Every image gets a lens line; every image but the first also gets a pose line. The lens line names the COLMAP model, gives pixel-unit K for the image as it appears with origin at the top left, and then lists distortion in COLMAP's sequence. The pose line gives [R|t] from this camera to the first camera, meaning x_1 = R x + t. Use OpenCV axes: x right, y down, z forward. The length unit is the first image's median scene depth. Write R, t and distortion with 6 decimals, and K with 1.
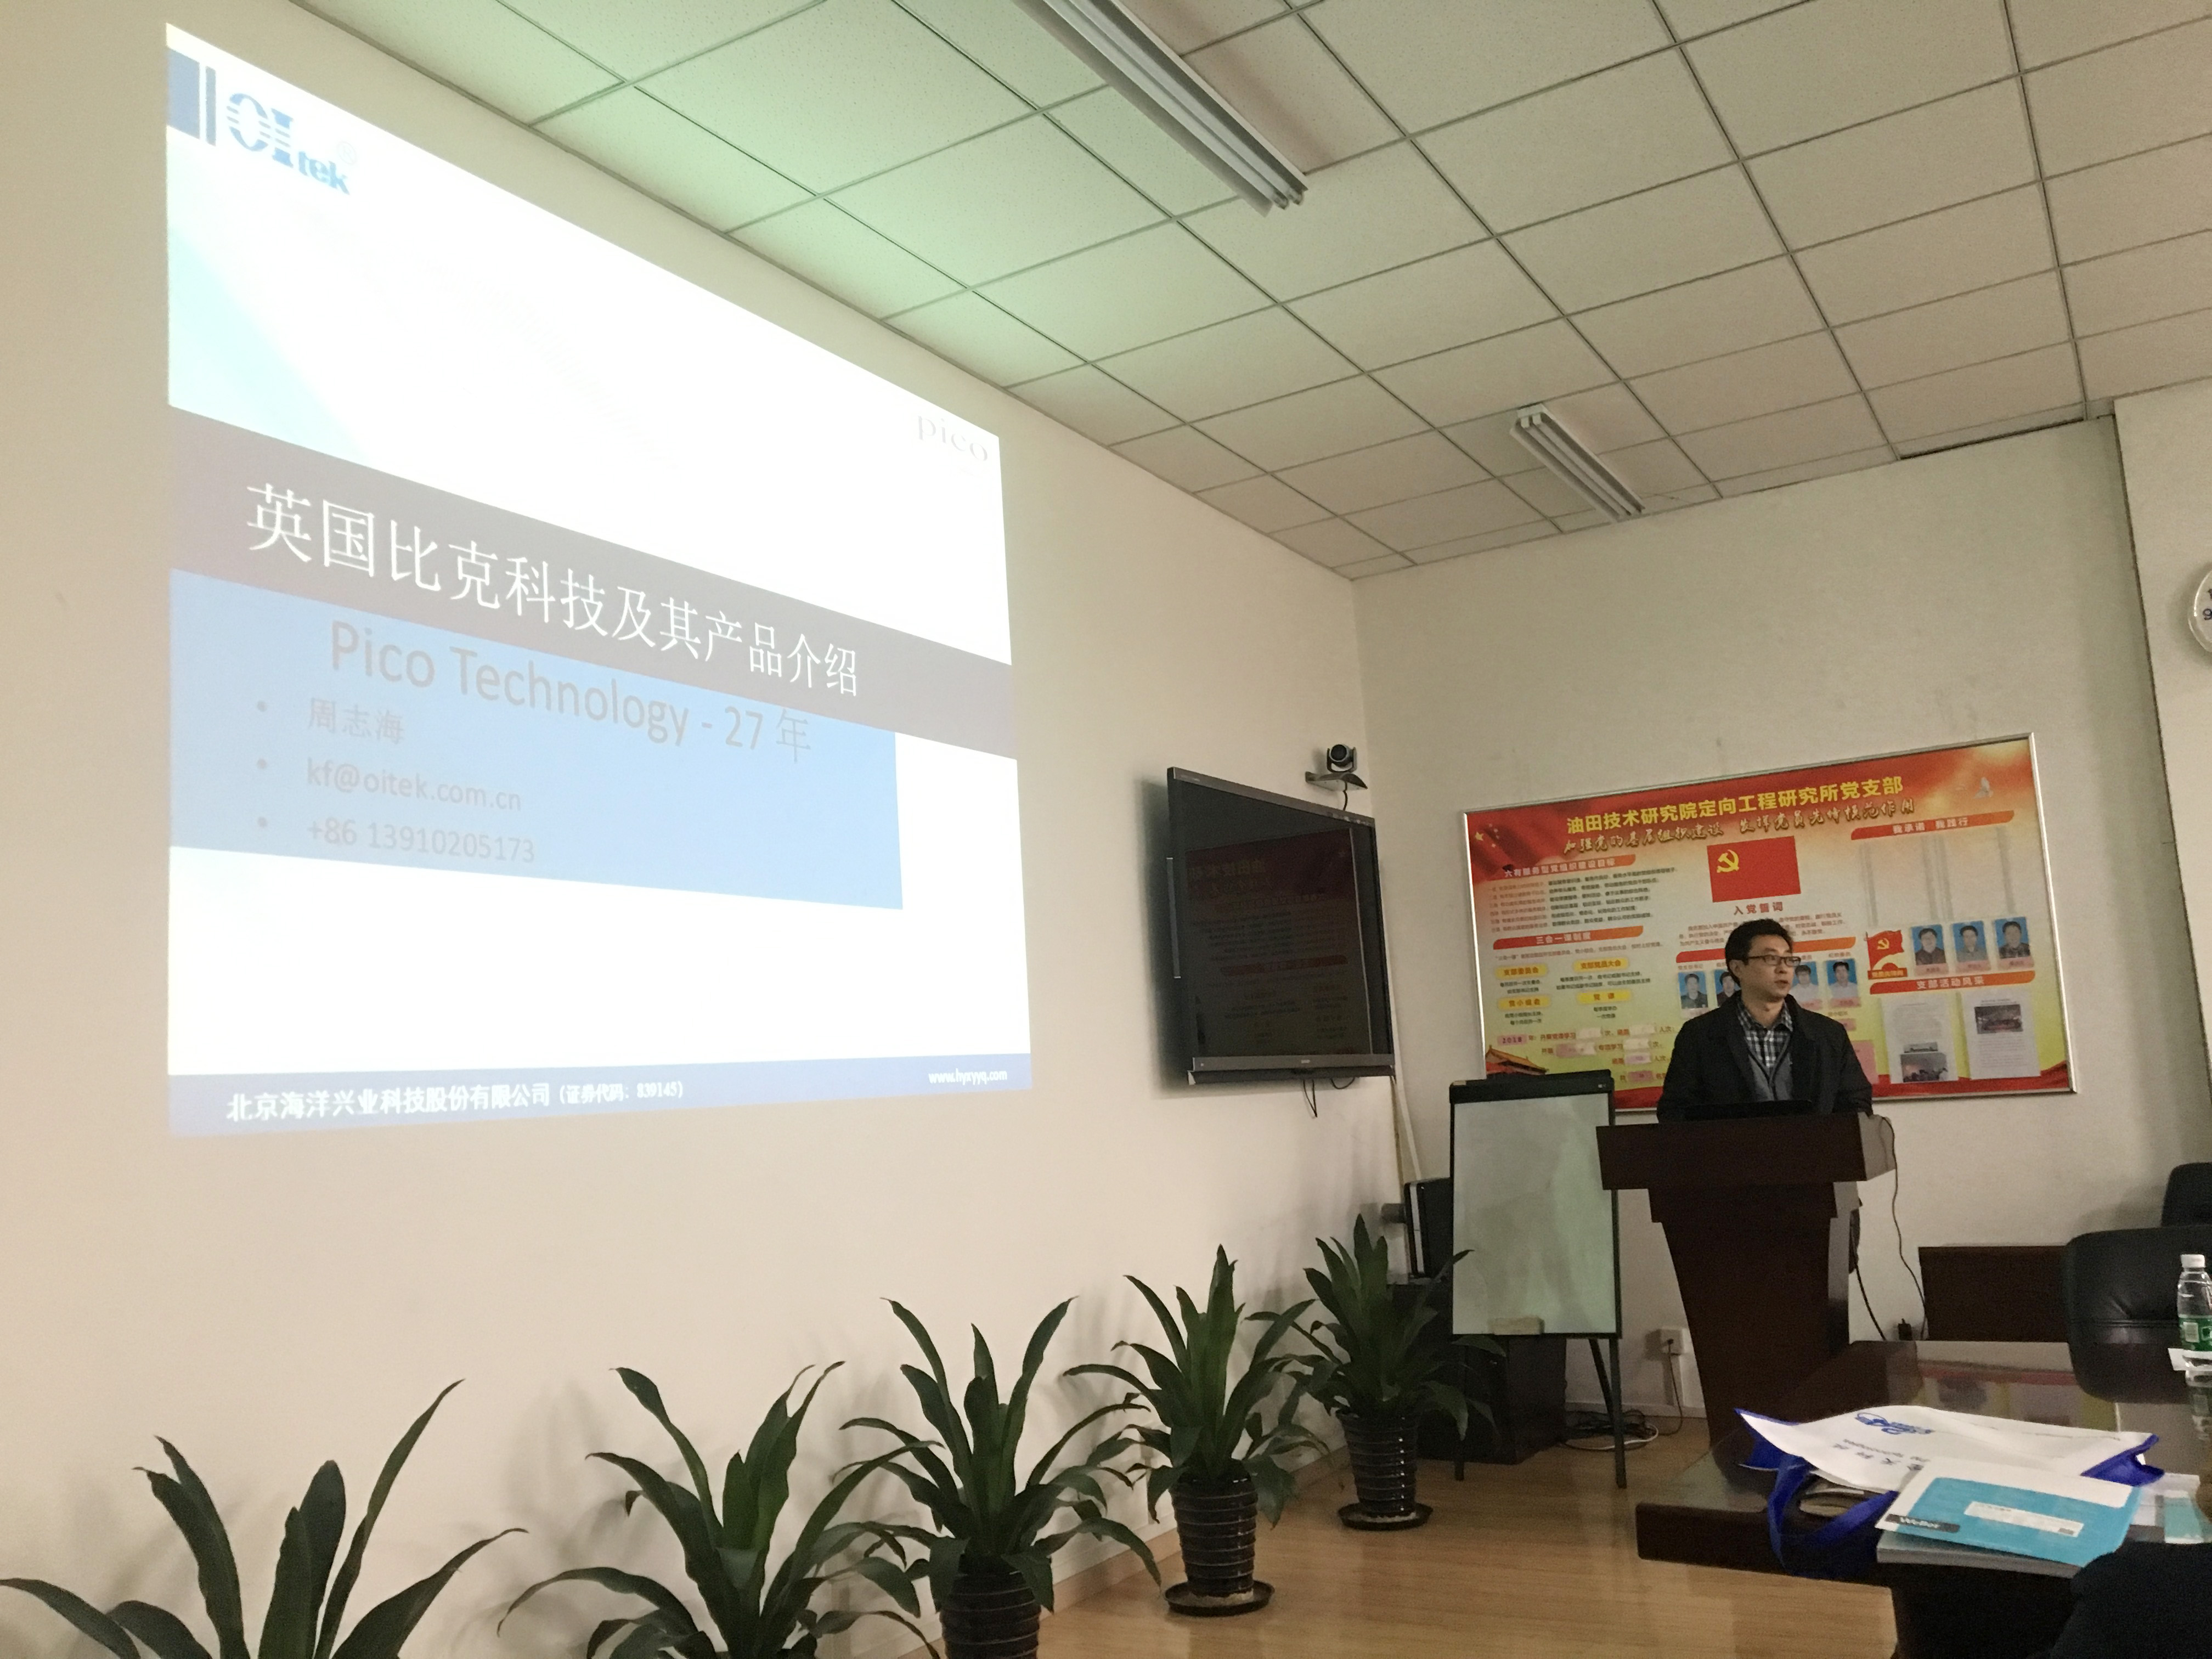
lens RADIAL K [[1830.1, 0, 1106.0], [0, 1830.1, 829.5], [0, 0, 1]] dist [0.098599, -0.151358]
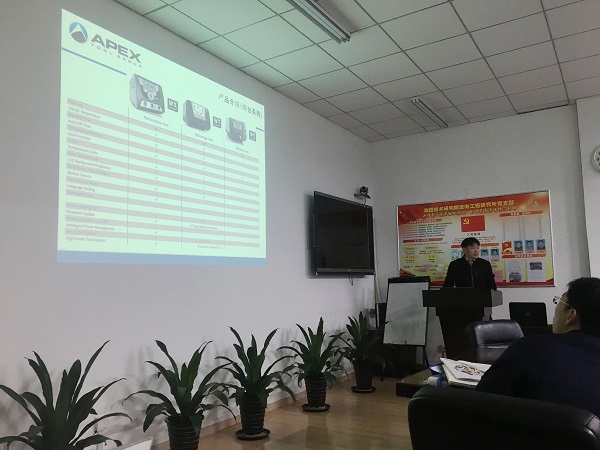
lens RADIAL K [[496.4, 0, 300.0], [0, 496.4, 225.0], [0, 0, 1]] dist [0.098599, -0.151358]
pose [[0.998906, 0.036916, -0.028699, 0.035881], [-0.035845, 0.998673, 0.036977, -0.000975], [0.030026, -0.035908, 0.998904, -0.021627]]
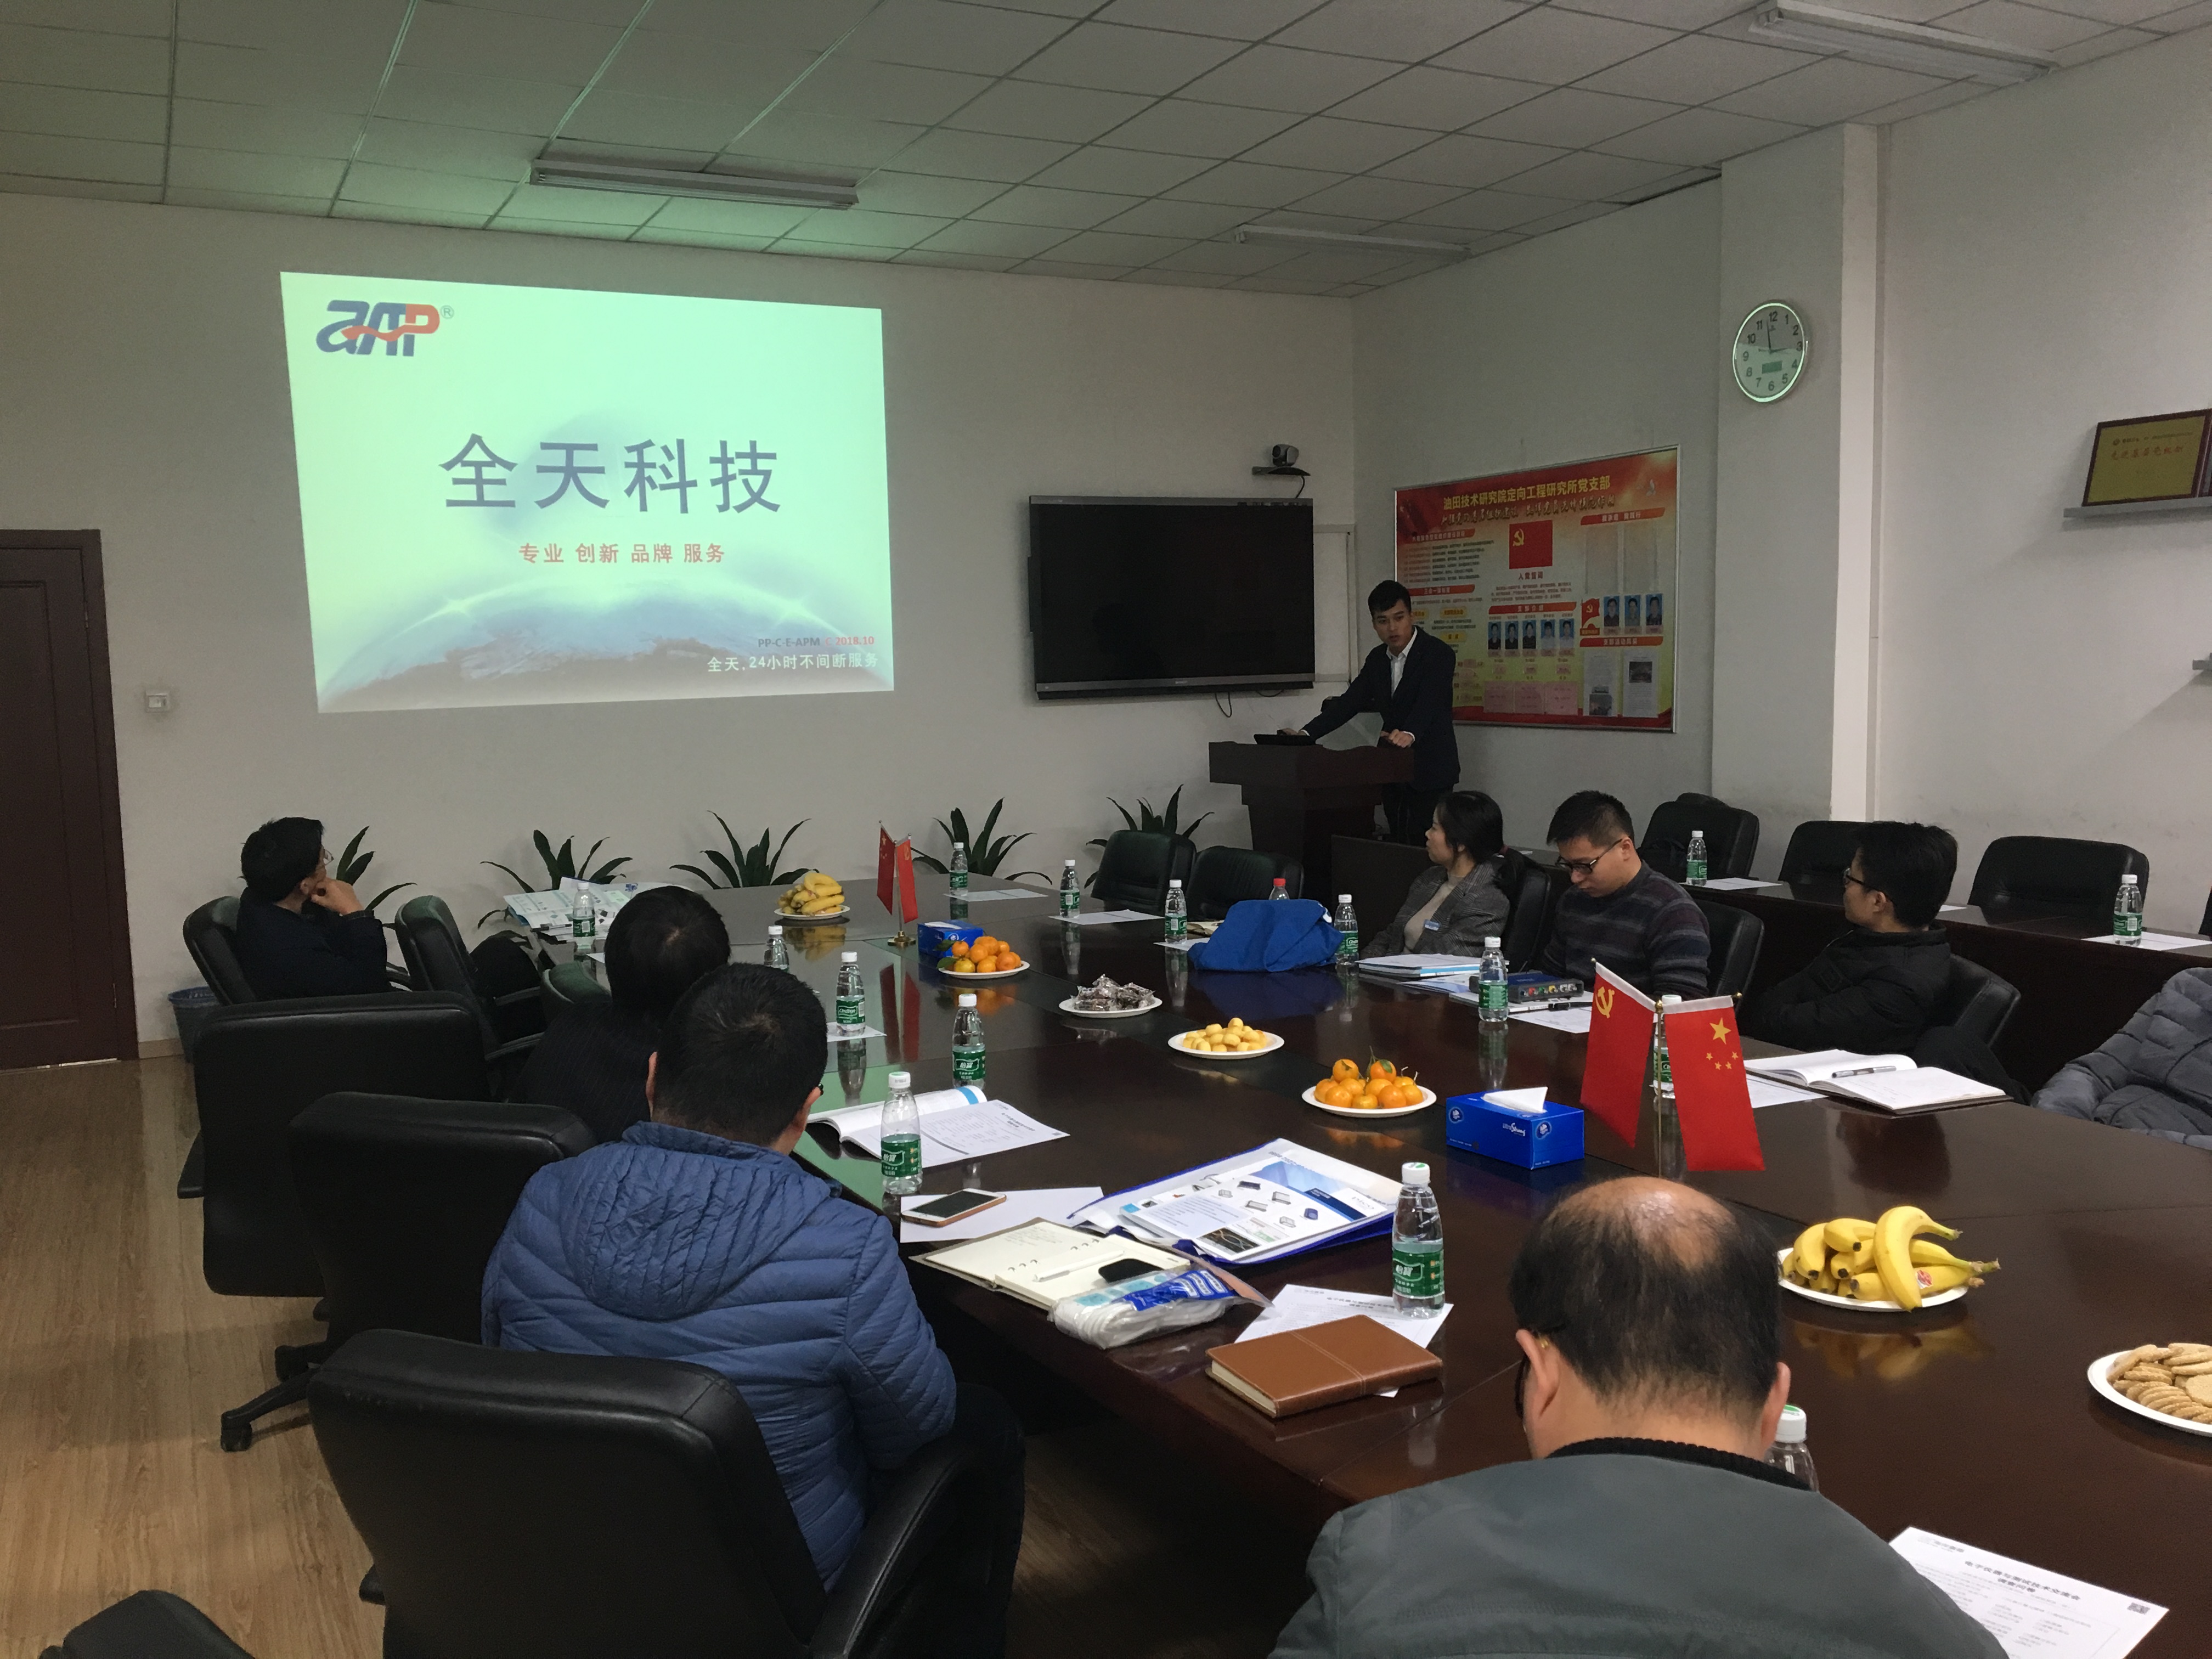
lens RADIAL K [[1830.1, 0, 1106.0], [0, 1830.1, 829.5], [0, 0, 1]] dist [0.098599, -0.151358]
pose [[0.848117, 0.089125, -0.522259, 0.898884], [0.054860, 0.965678, 0.253884, -0.147643], [0.526961, -0.243974, 0.814118, -0.286682]]
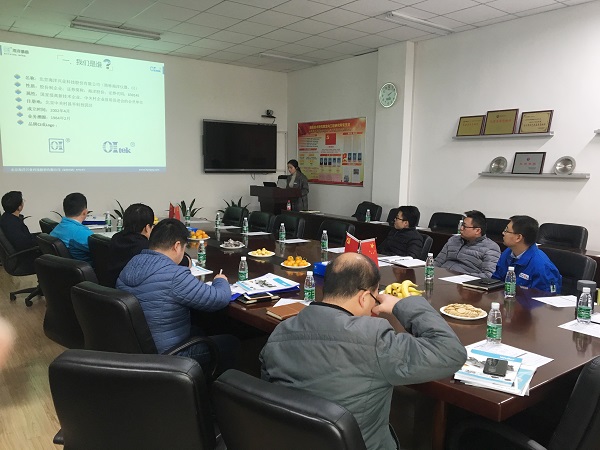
lens RADIAL K [[496.4, 0, 300.0], [0, 496.4, 225.0], [0, 0, 1]] dist [0.098599, -0.151358]
pose [[0.923396, 0.119445, -0.364792, 0.922605], [-0.012549, 0.959238, 0.282321, -0.160246], [0.383644, -0.256116, 0.887255, -0.380597]]
